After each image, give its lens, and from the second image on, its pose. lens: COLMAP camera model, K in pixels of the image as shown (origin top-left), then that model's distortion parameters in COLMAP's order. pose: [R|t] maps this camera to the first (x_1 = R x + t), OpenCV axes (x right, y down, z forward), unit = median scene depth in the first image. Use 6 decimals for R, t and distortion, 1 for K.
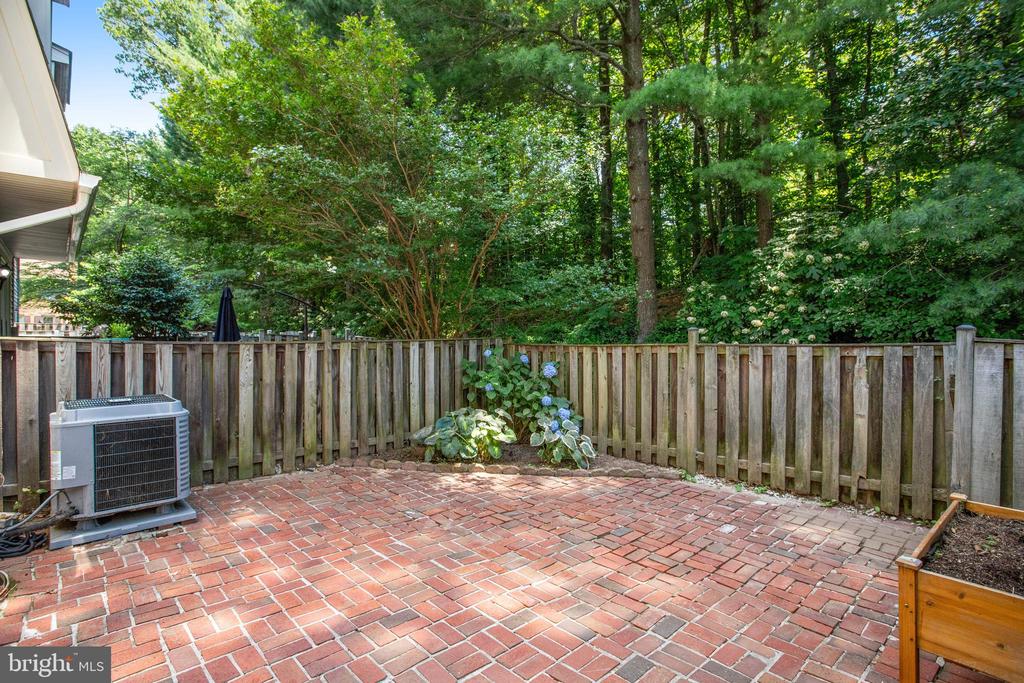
lens RADIAL K [[501.5, 0, 512.0], [0, 501.5, 341.5], [0, 0, 1]] dist [-0.062634, 0.000795]
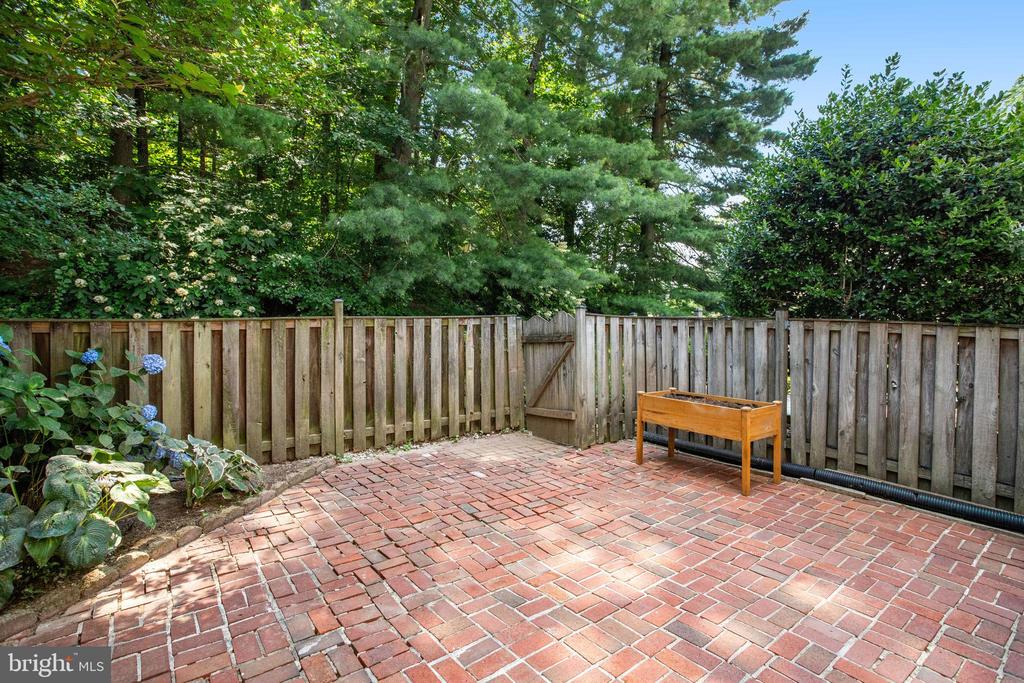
lens RADIAL K [[499.8, 0, 511.7], [0, 499.8, 325.2], [0, 0, 1]] dist [-0.039509, 0.000992]
pose [[0.117213, -0.024300, 0.992809, -0.584798], [-0.003268, 0.999686, 0.024854, -0.004233], [-0.993101, -0.006158, 0.117097, 0.632020]]
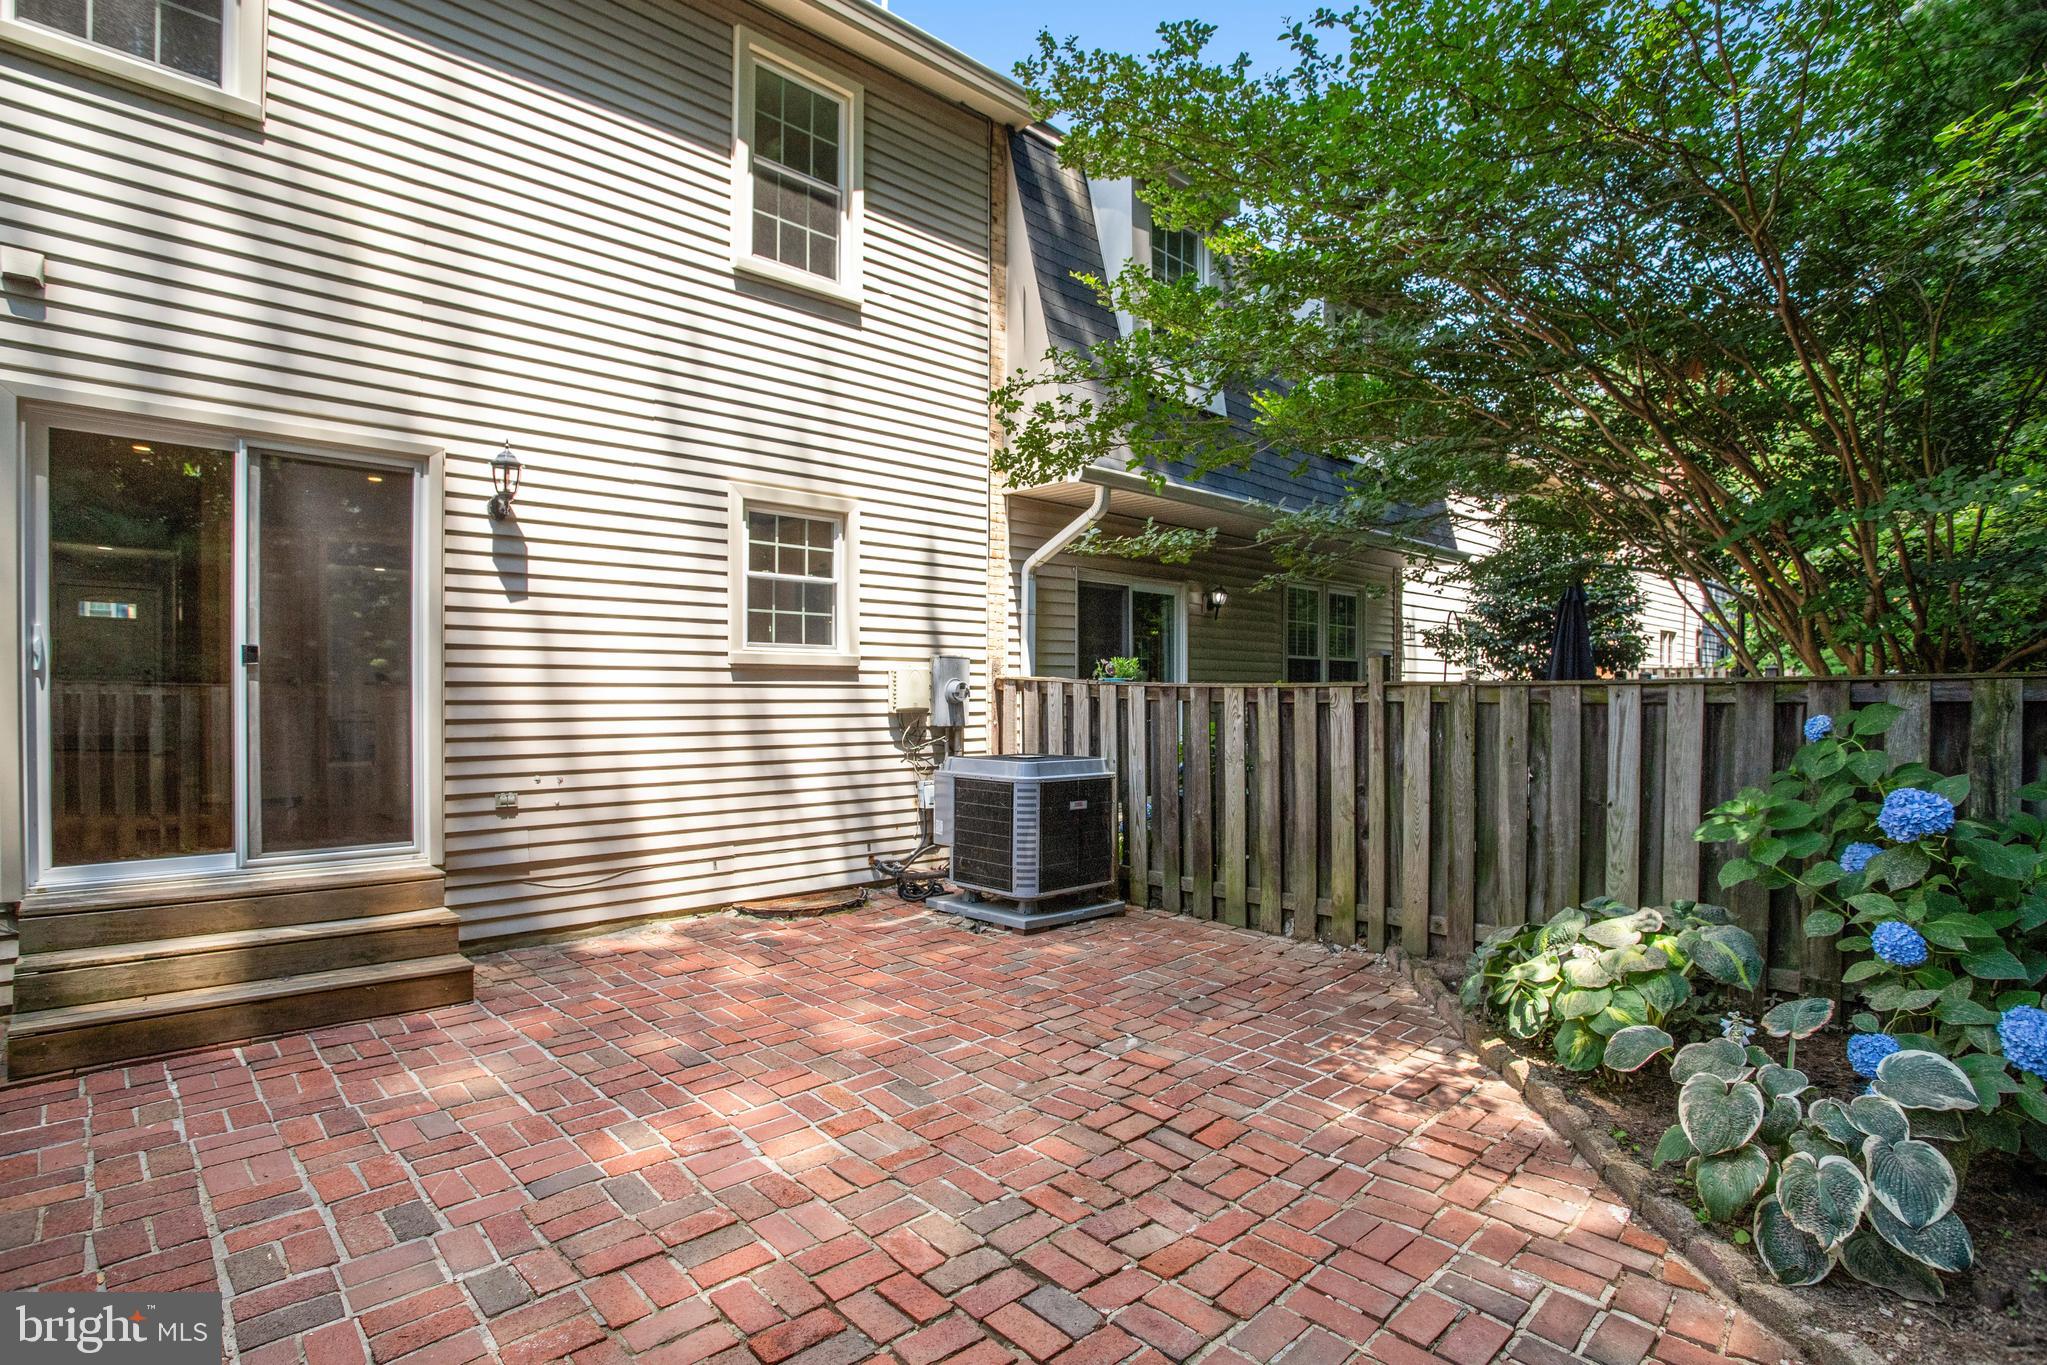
lens RADIAL K [[1002.5, 0, 1023.5], [0, 1002.5, 682.5], [0, 0, 1]] dist [-0.062634, 0.000795]
pose [[0.018161, -0.011090, -0.999774, 0.632726], [-0.014418, 0.999832, -0.011353, 0.016111], [0.999731, 0.014621, 0.017998, 0.758210]]
